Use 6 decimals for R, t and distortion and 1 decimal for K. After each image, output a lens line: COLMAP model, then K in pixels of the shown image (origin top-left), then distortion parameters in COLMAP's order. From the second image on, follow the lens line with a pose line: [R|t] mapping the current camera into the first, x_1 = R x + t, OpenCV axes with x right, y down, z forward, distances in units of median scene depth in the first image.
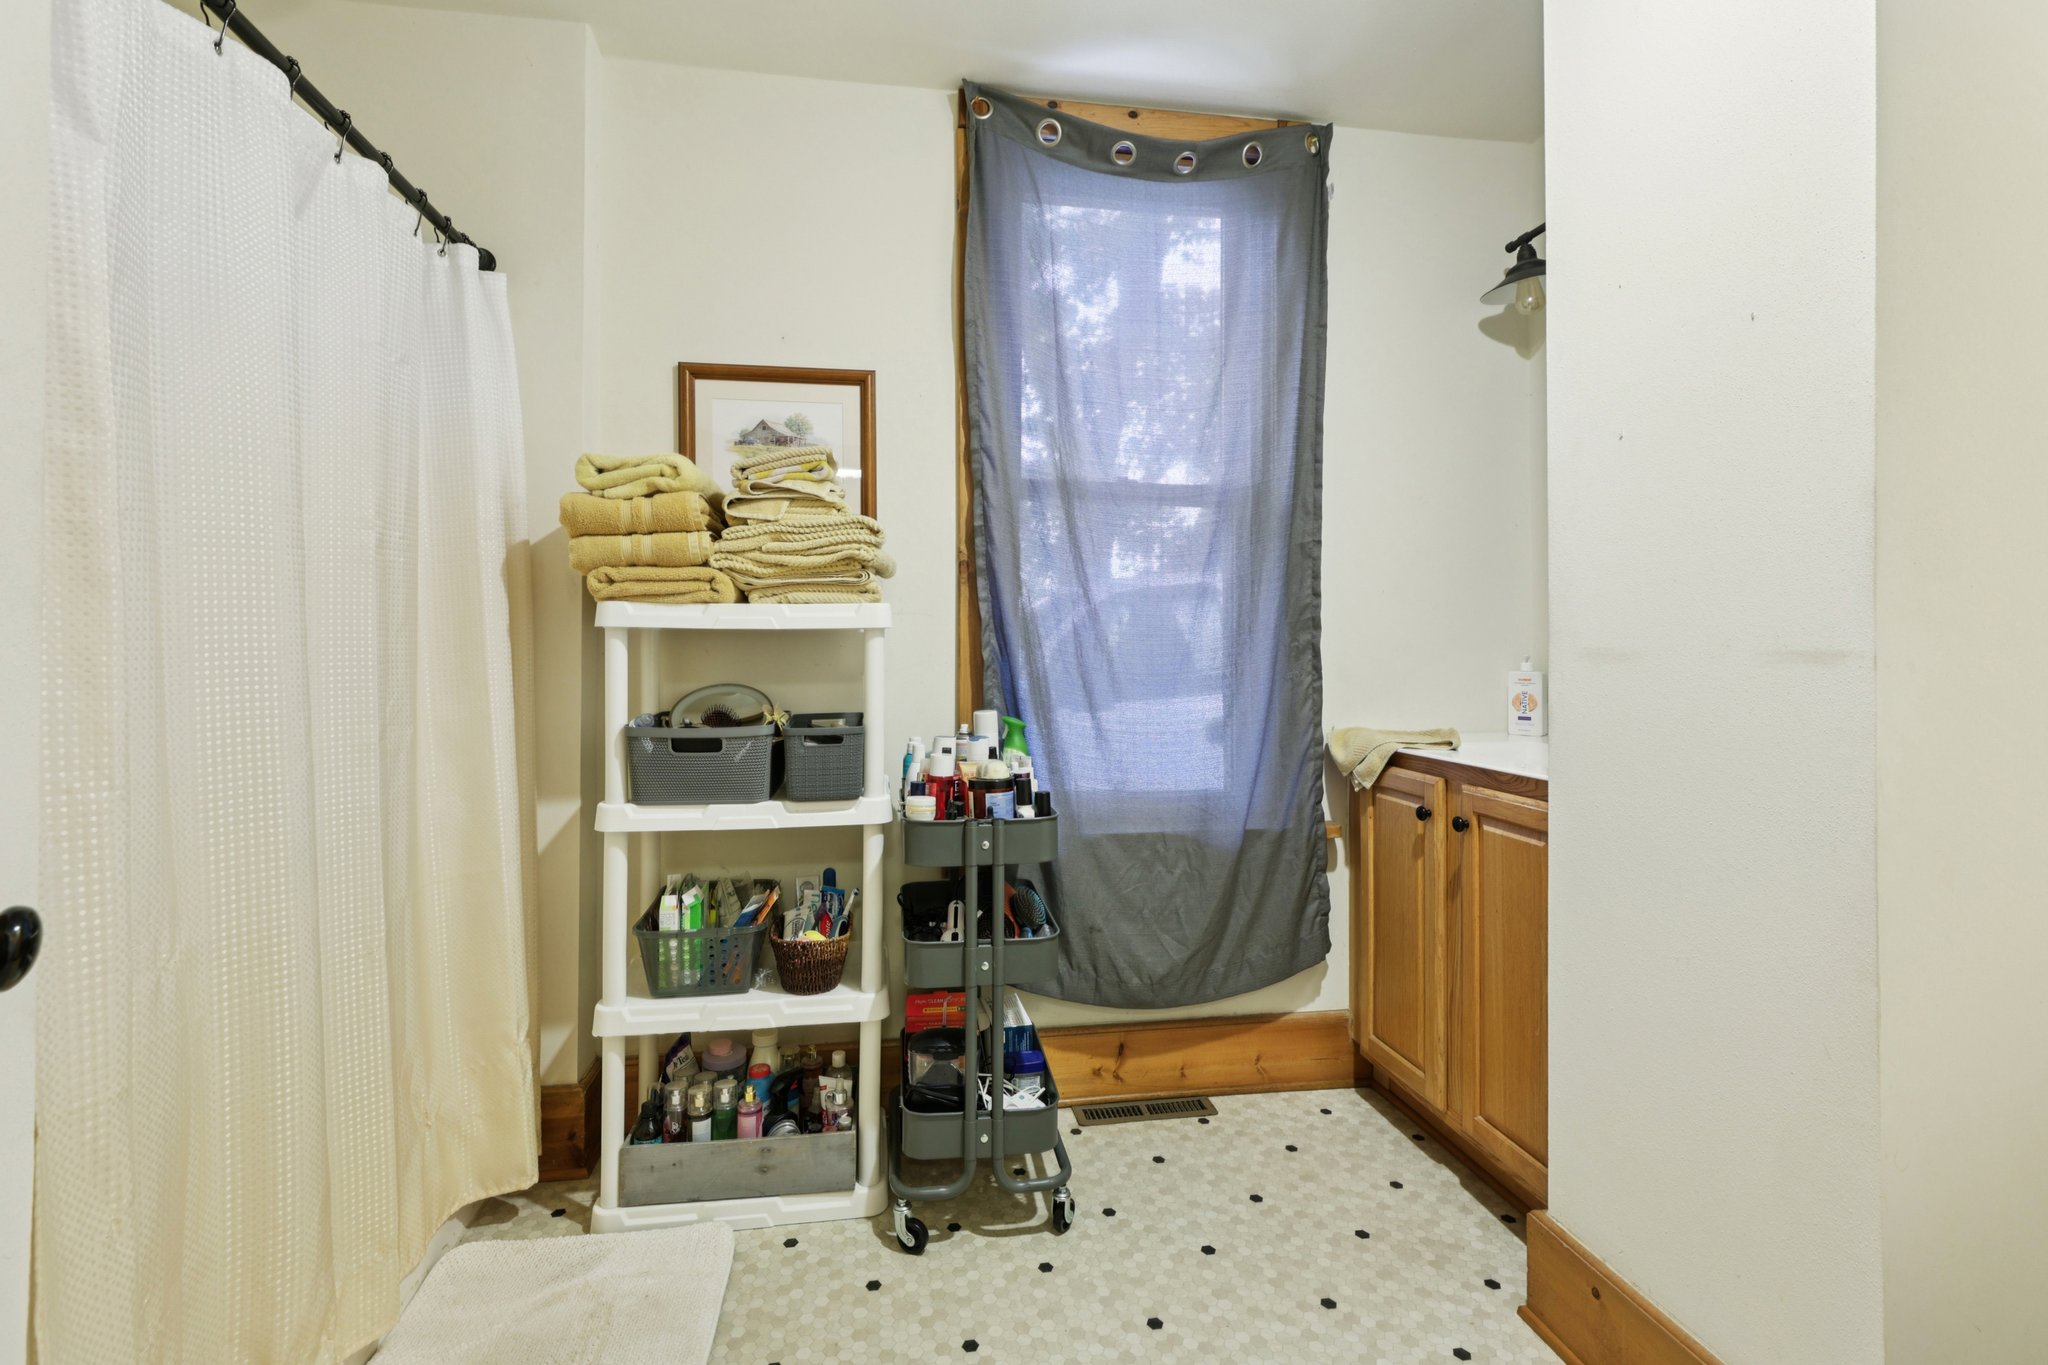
lens RADIAL K [[929.3, 0, 1022.8], [0, 929.3, 669.2], [0, 0, 1]] dist [0.007455, -0.000228]
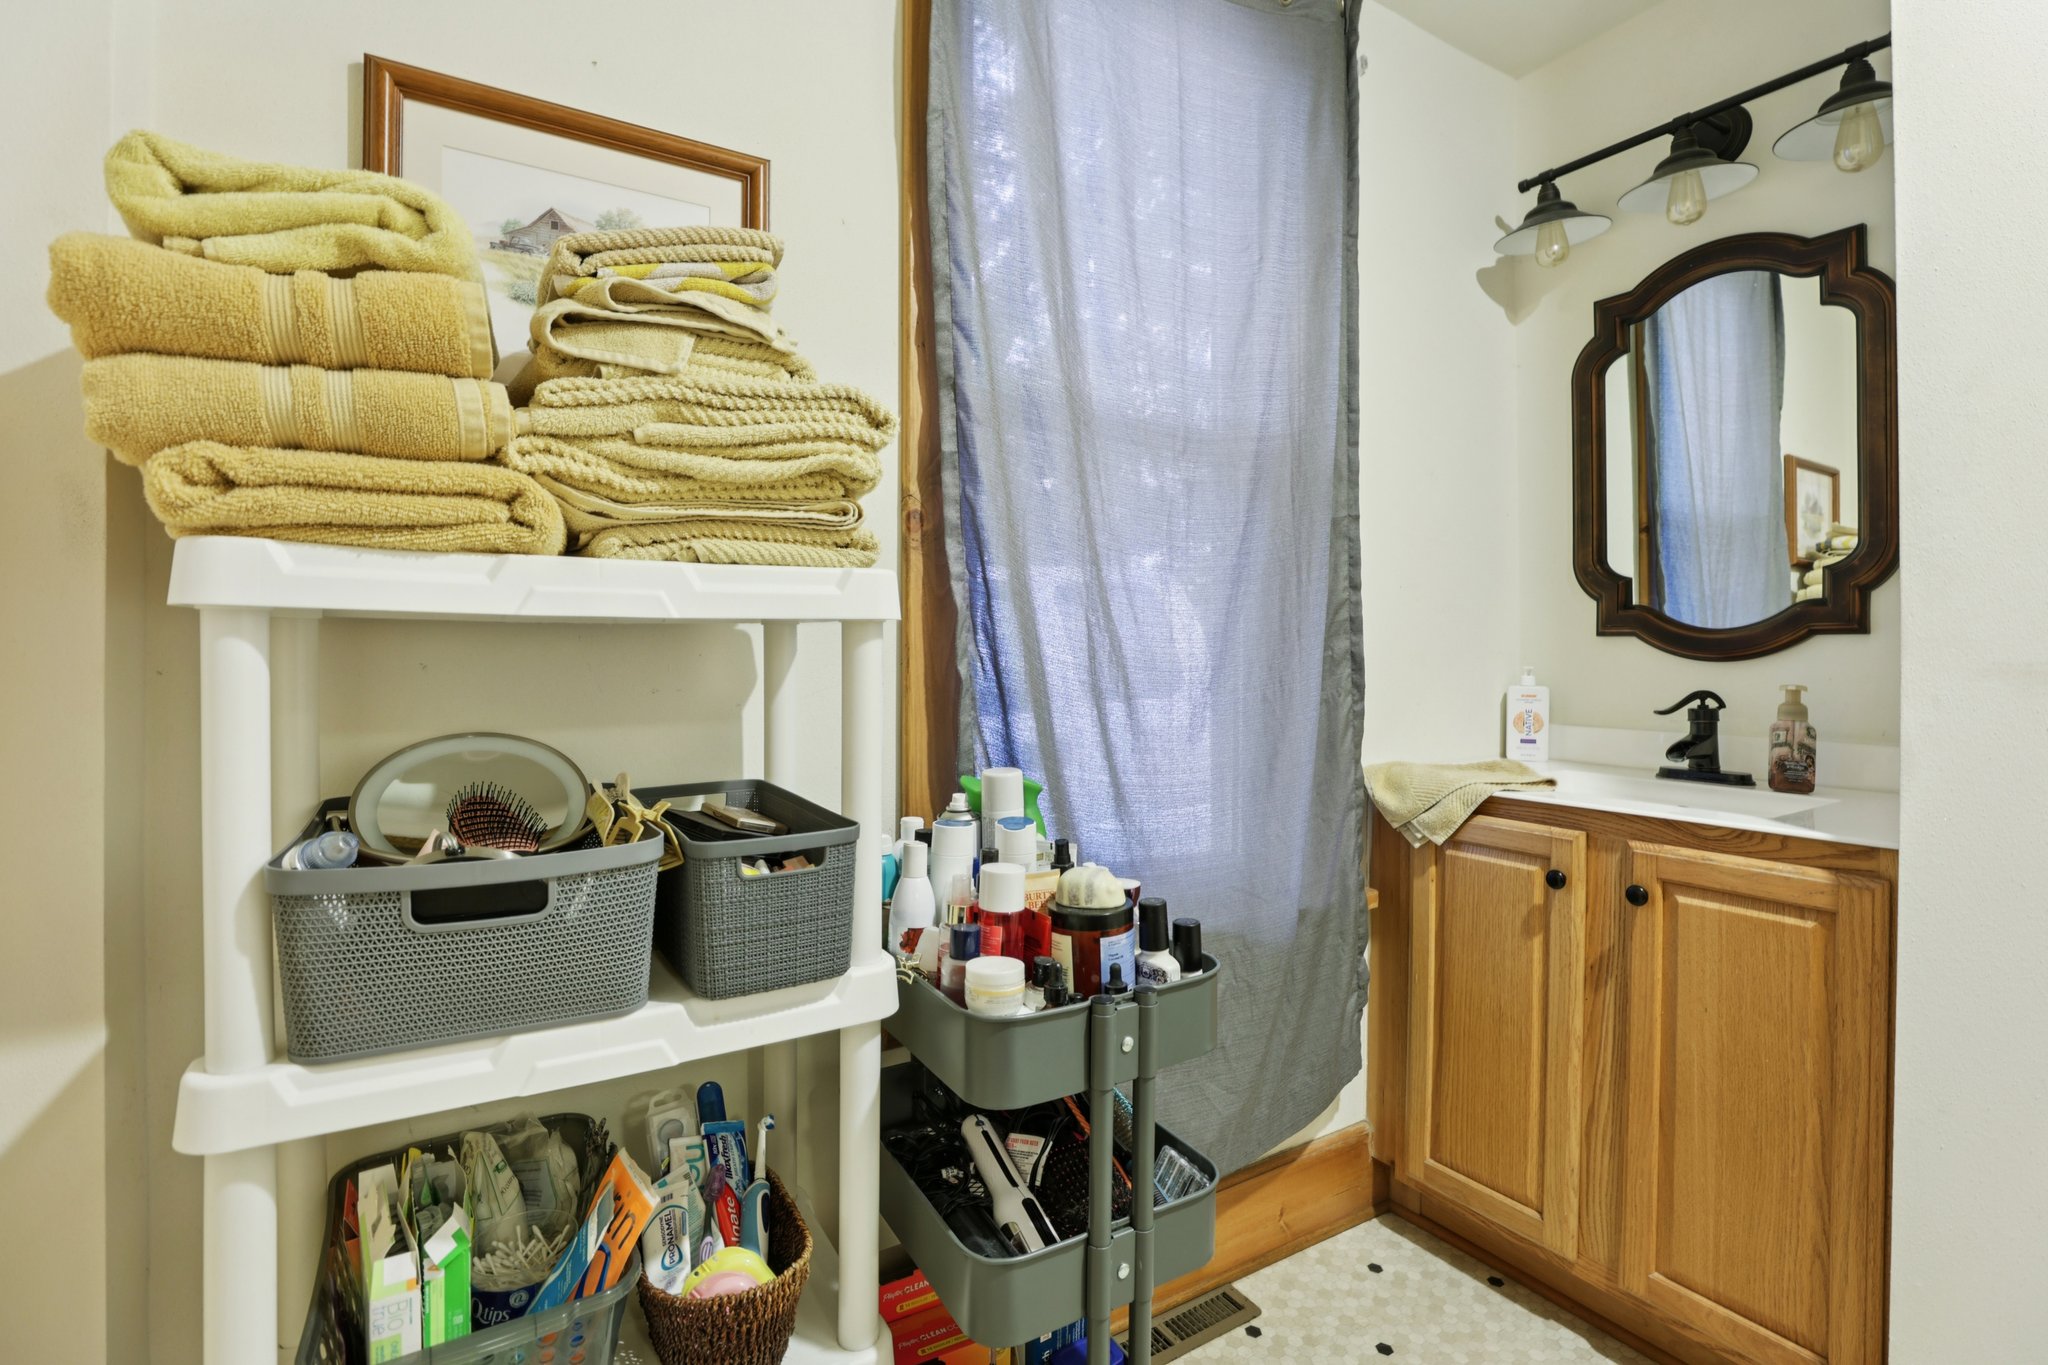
lens RADIAL K [[935.4, 0, 1030.4], [0, 935.4, 671.1], [0, 0, 1]] dist [-0.048305, 0.014926]
pose [[0.923909, -0.004416, 0.382587, -0.247720], [0.005737, 0.999981, -0.002313, -0.014319], [-0.382570, 0.004332, 0.923916, 0.472589]]
